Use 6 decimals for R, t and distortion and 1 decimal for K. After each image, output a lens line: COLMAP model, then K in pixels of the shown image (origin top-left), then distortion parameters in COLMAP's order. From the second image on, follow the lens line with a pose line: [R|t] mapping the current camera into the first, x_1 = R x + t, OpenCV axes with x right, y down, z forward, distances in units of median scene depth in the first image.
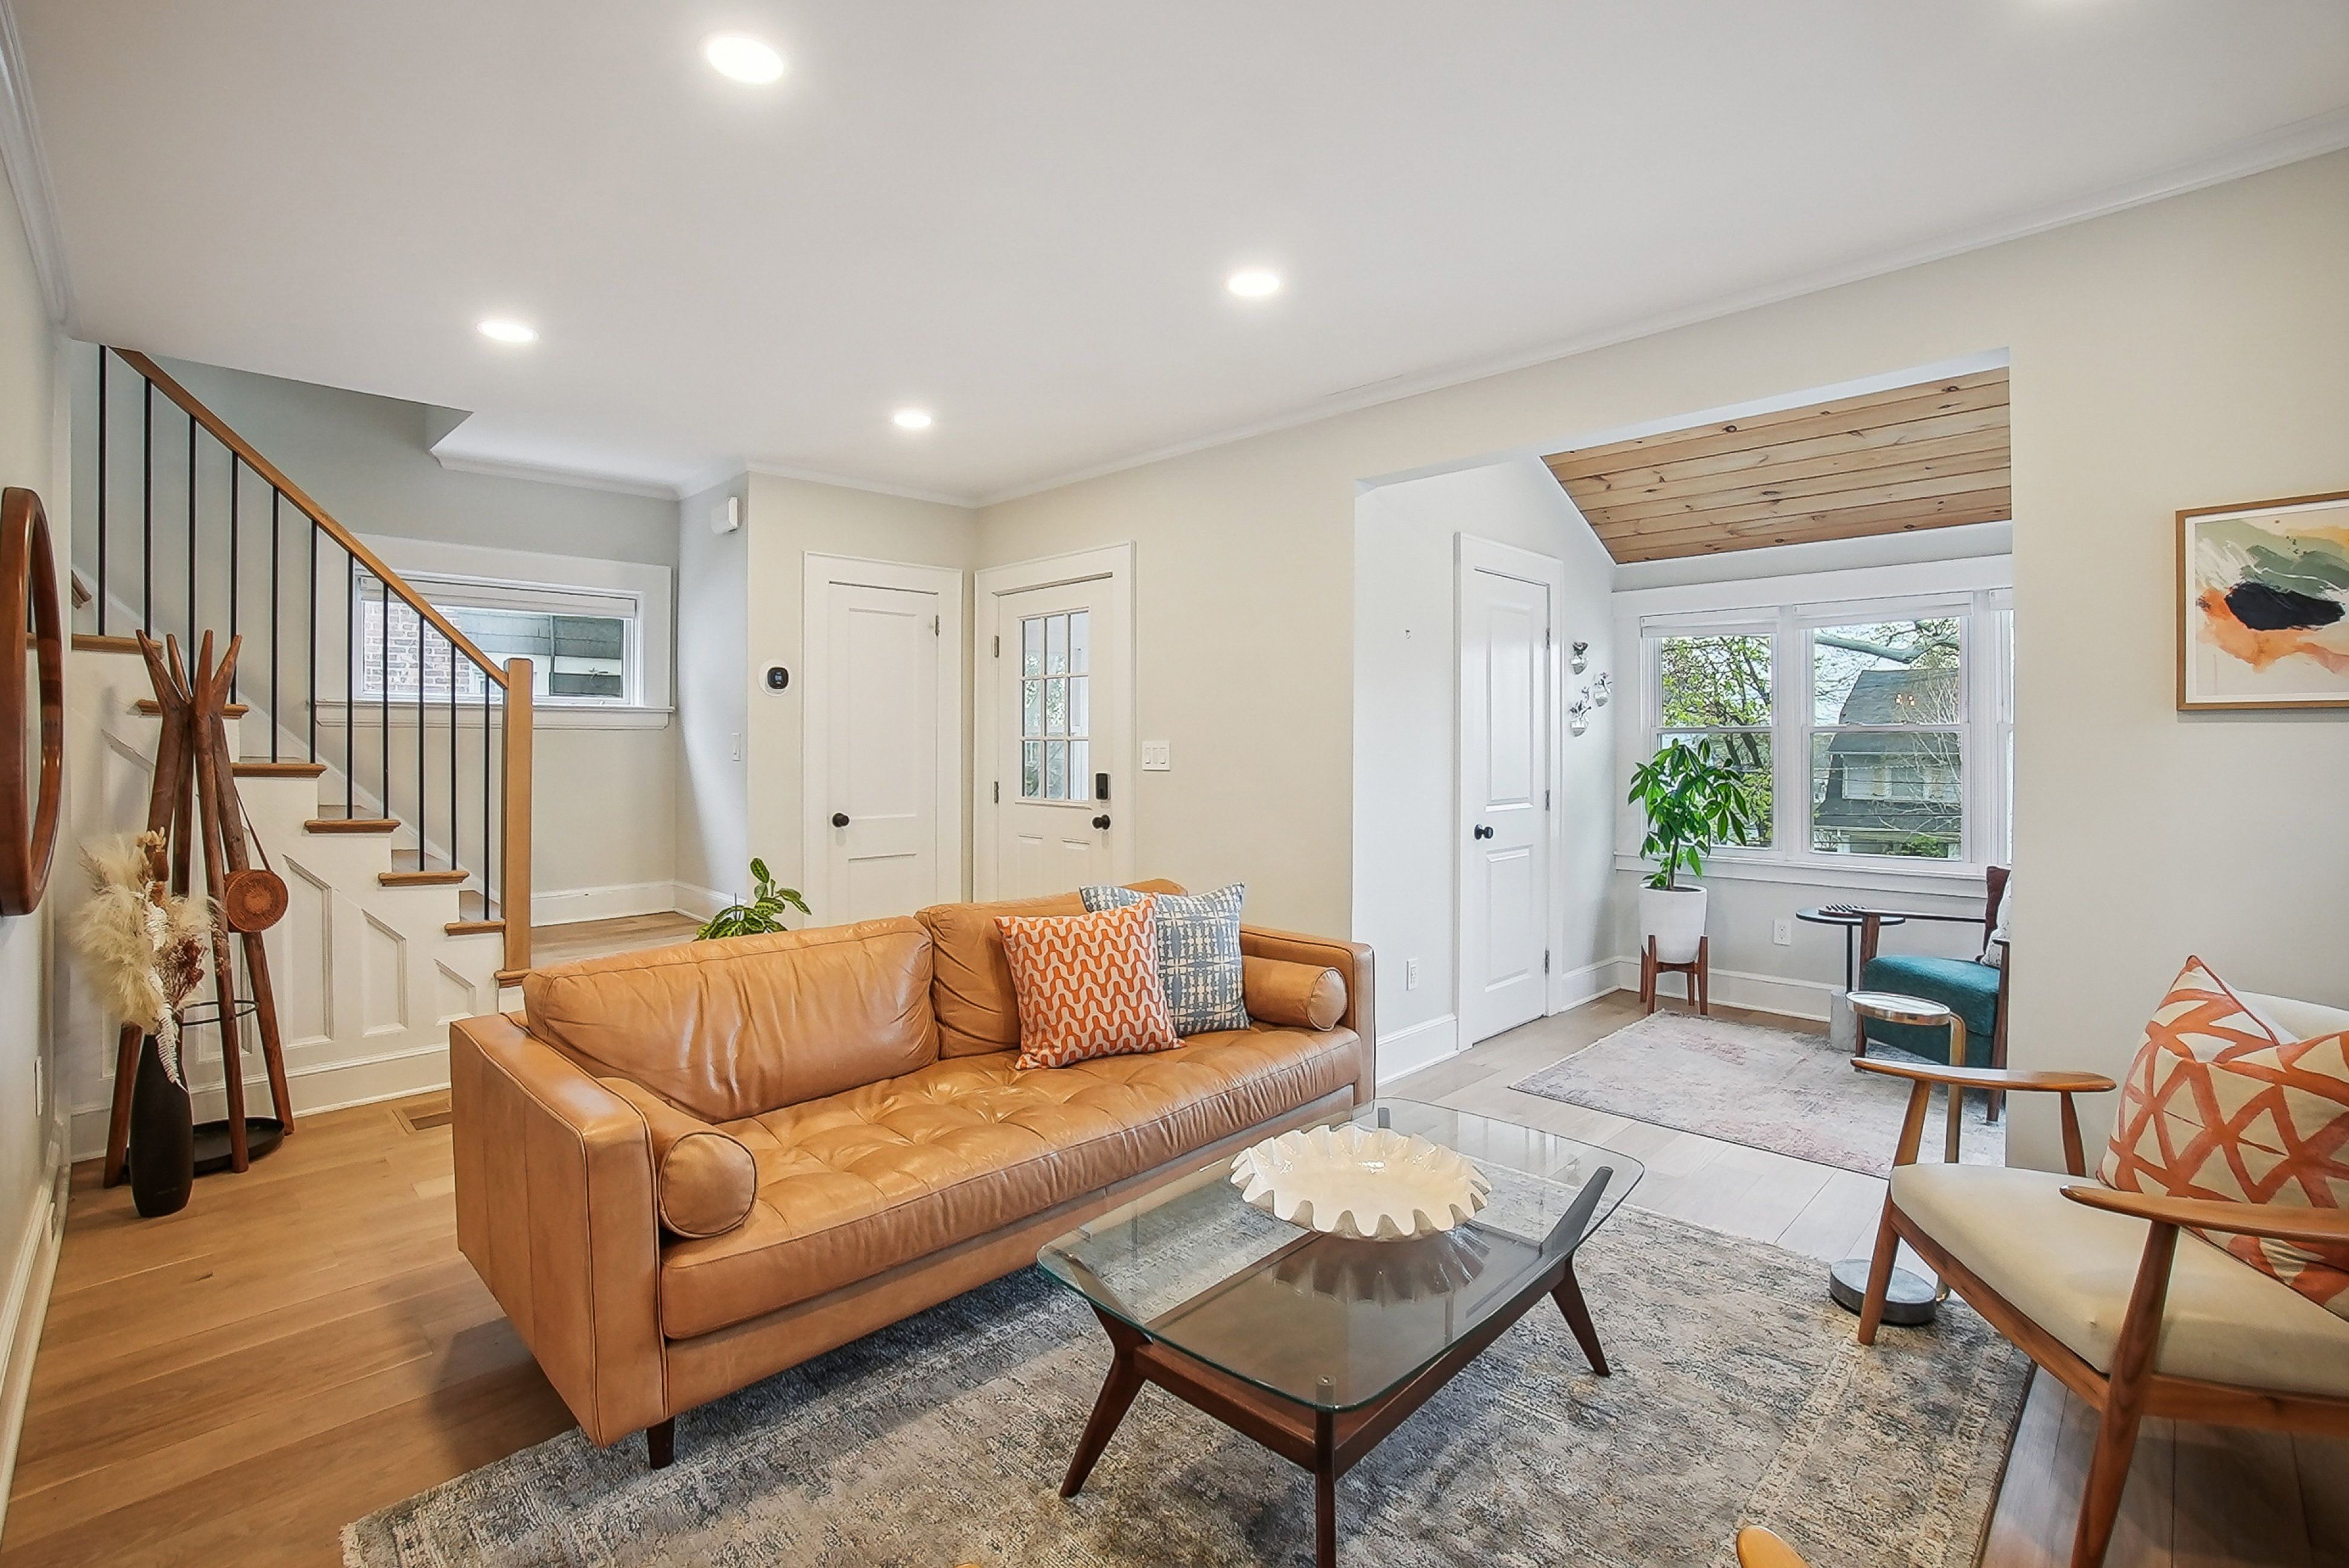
lens RADIAL K [[1062.9, 0, 1128.4], [0, 1062.9, 747.3], [0, 0, 1]] dist [-0.072322, 0.020460]
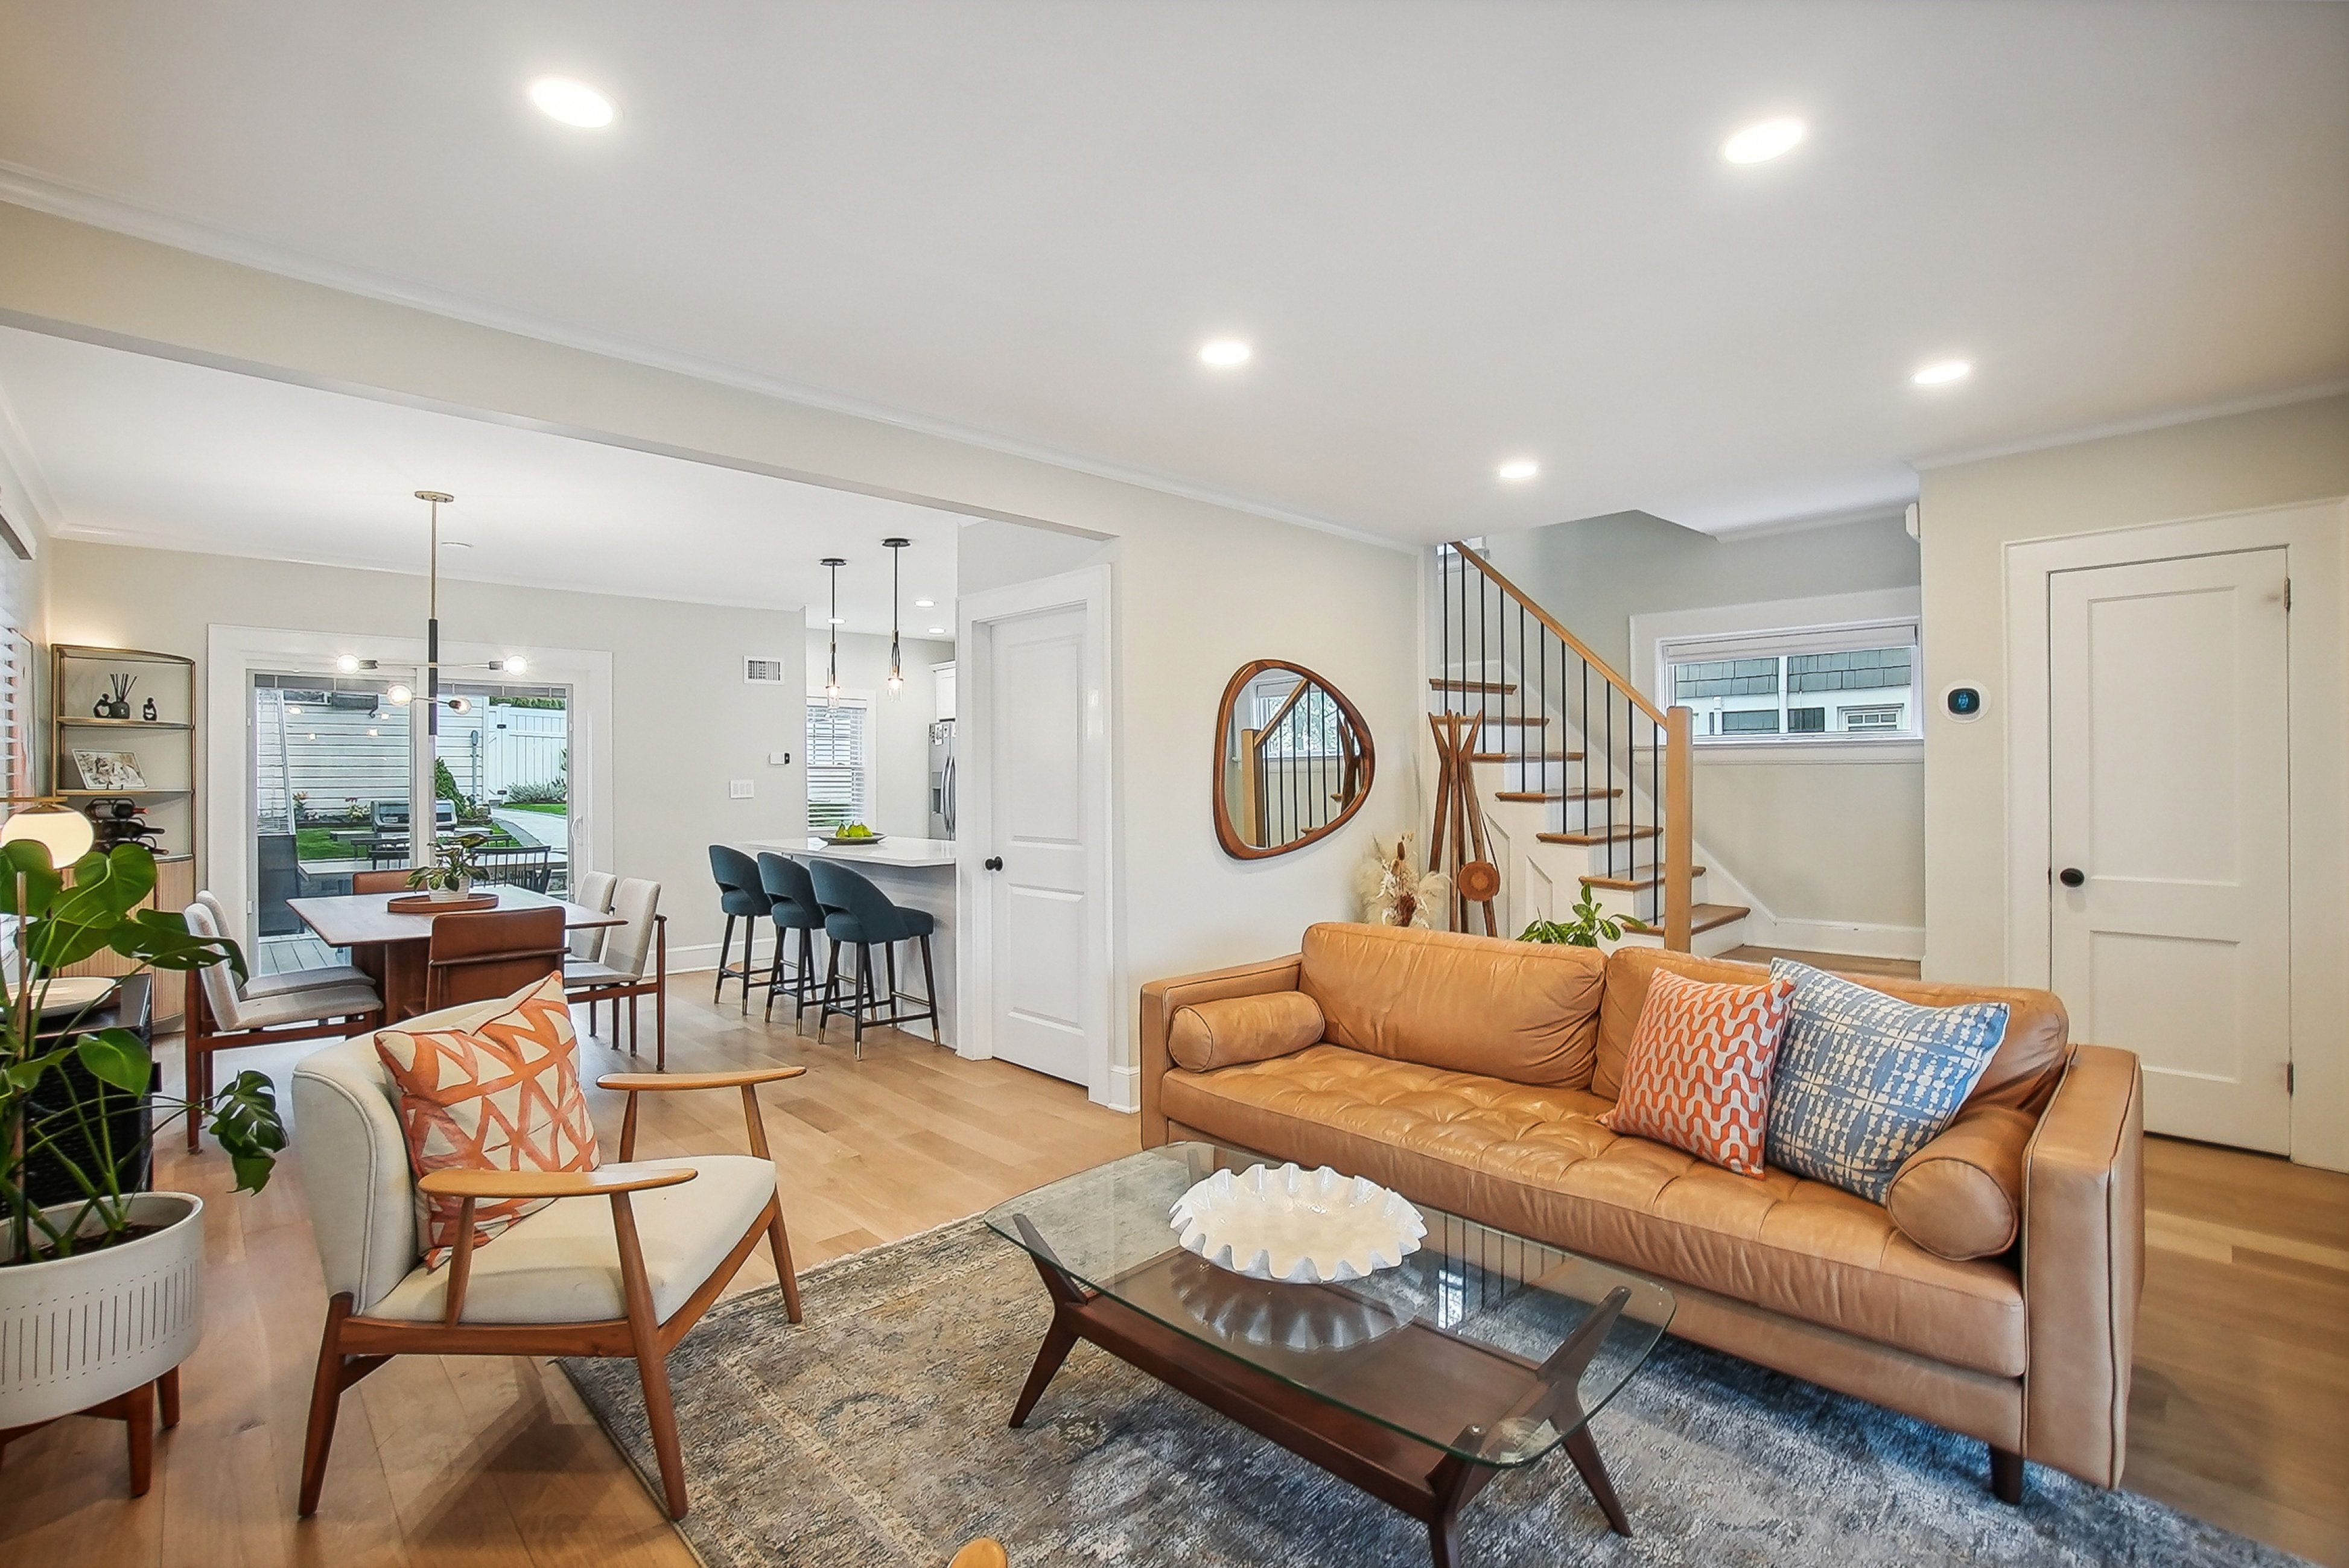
lens RADIAL K [[1049.5, 0, 1145.3], [0, 1049.5, 761.7], [0, 0, 1]] dist [-0.067808, 0.023277]
pose [[0.006590, -0.016615, -0.999840, 0.479009], [0.000830, 0.999862, -0.016610, -0.003634], [0.999978, -0.000720, 0.006603, 0.335666]]
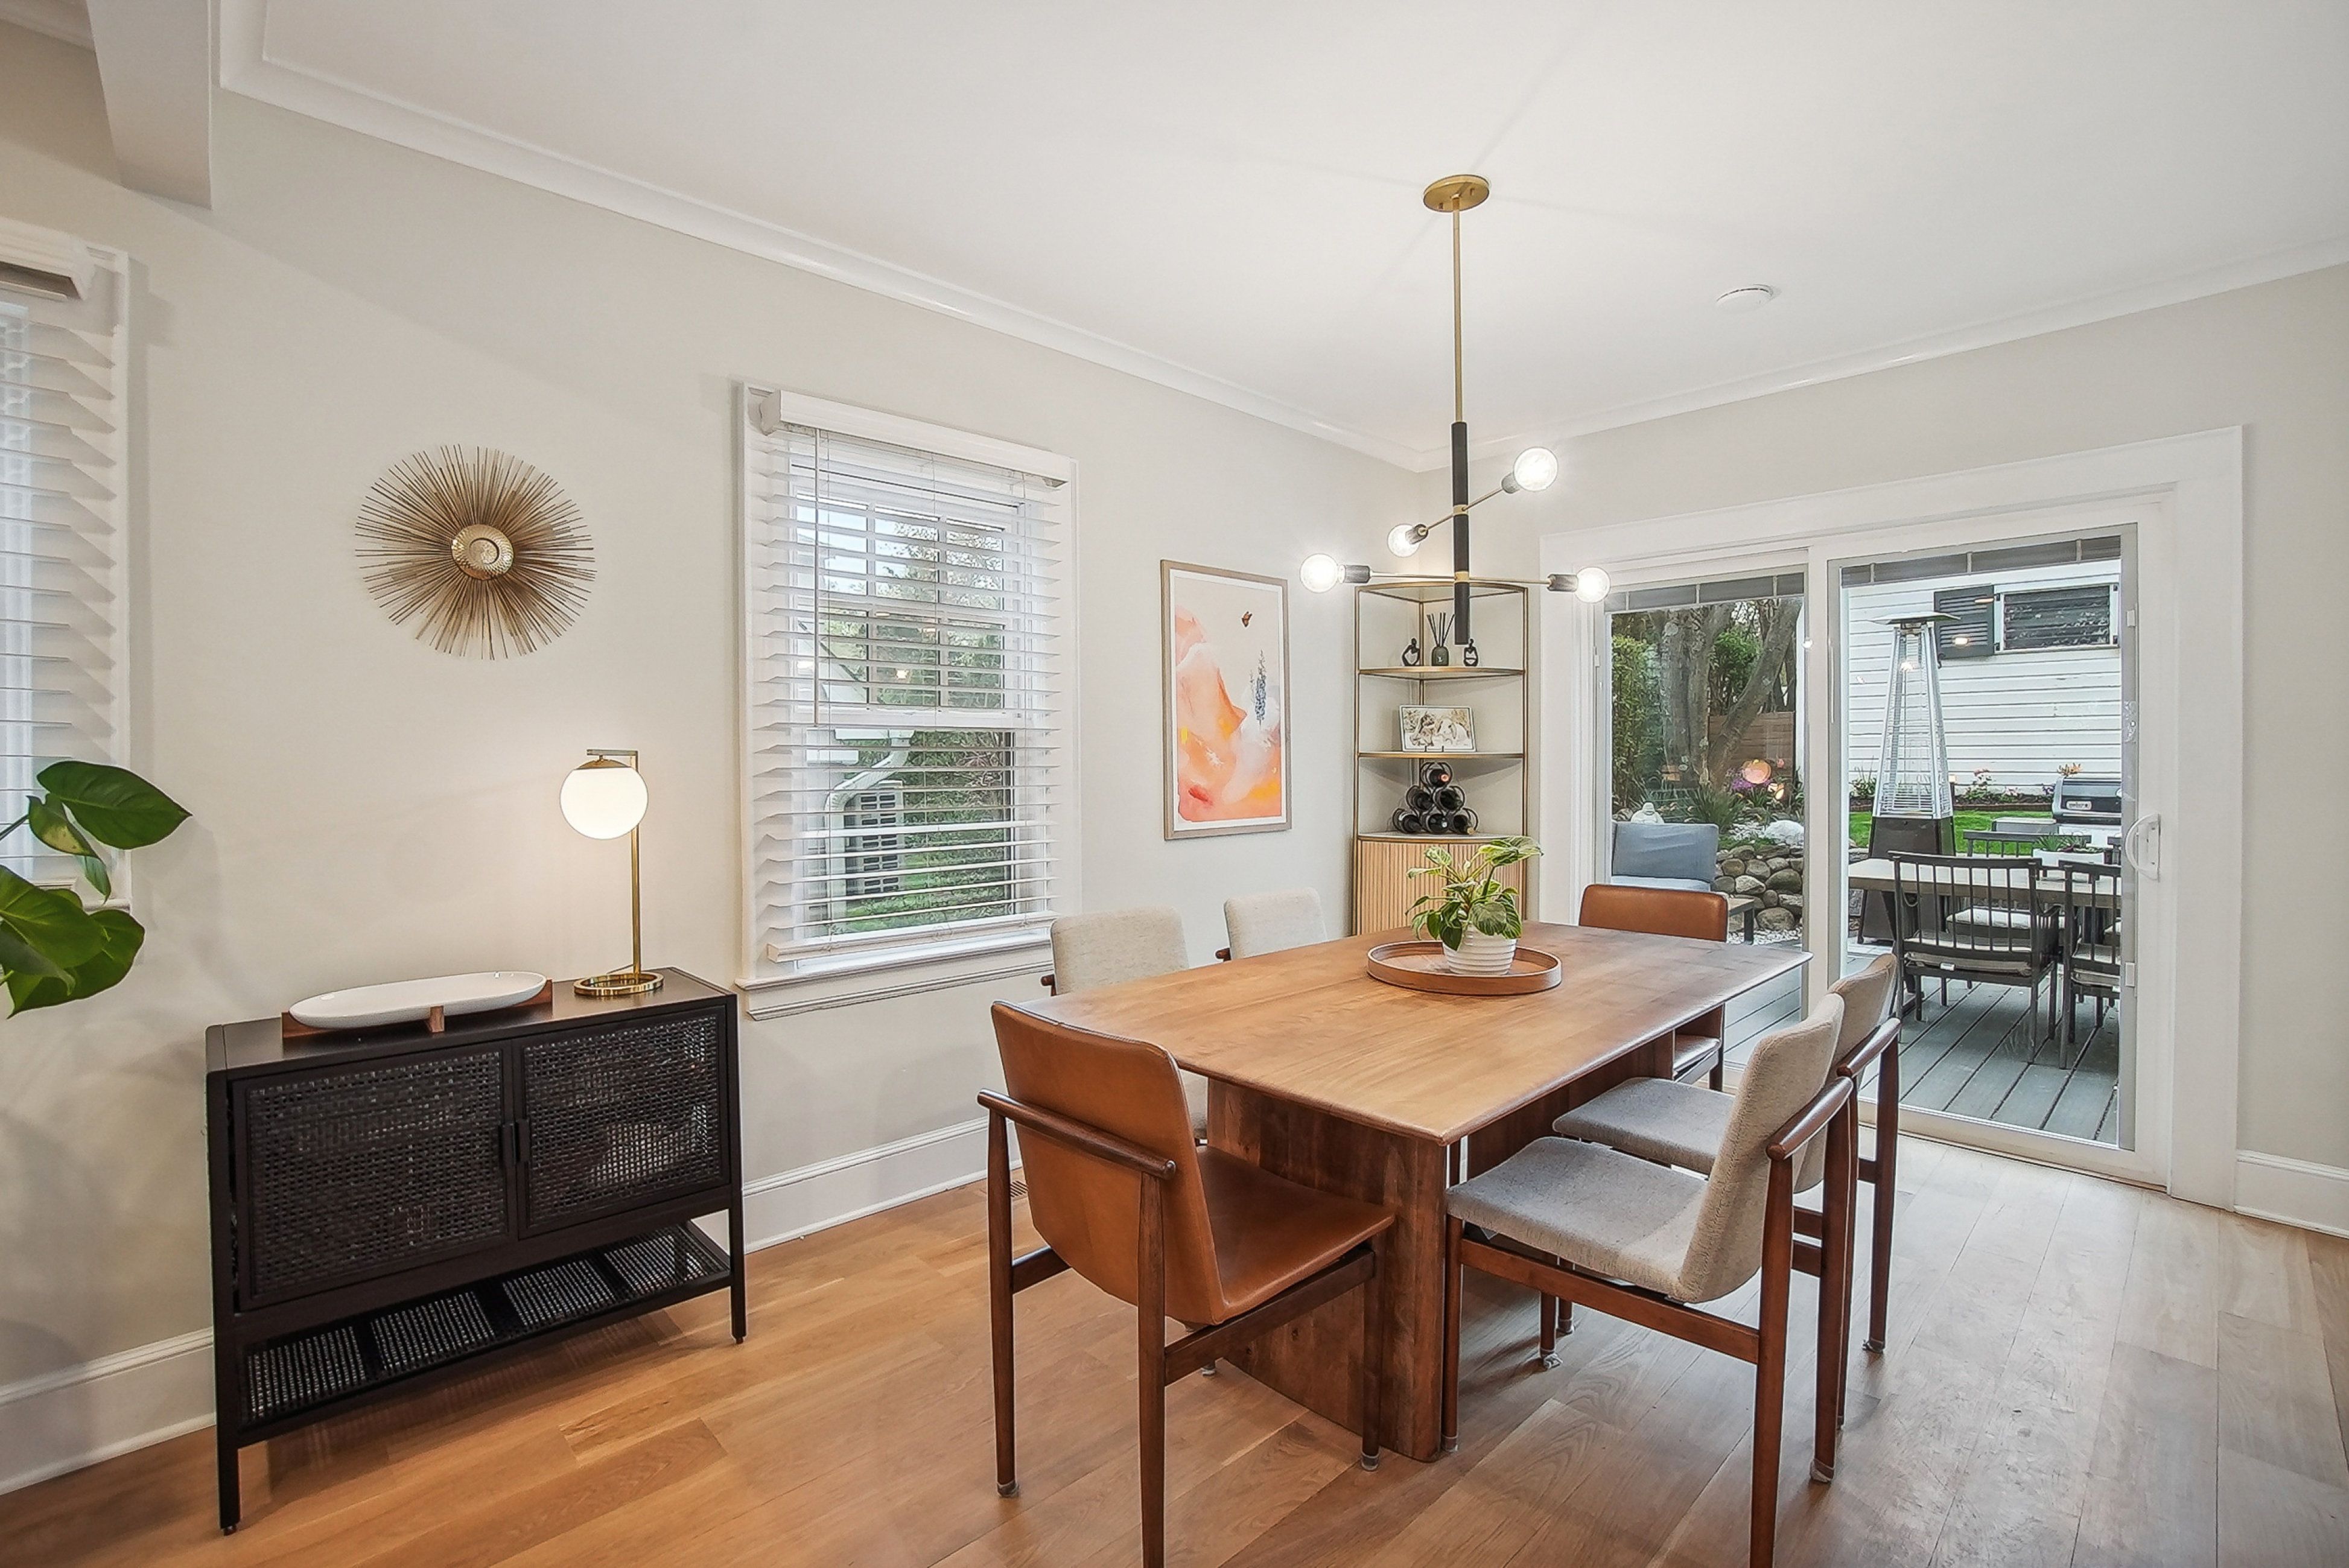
lens RADIAL K [[1064.8, 0, 1139.5], [0, 1064.8, 757.9], [0, 0, 1]] dist [-0.065287, 0.023420]
pose [[-0.999959, 0.001411, 0.008991, -0.291908], [0.001441, 0.999993, 0.003362, 0.008597], [-0.008986, 0.003375, -0.999954, 0.199829]]
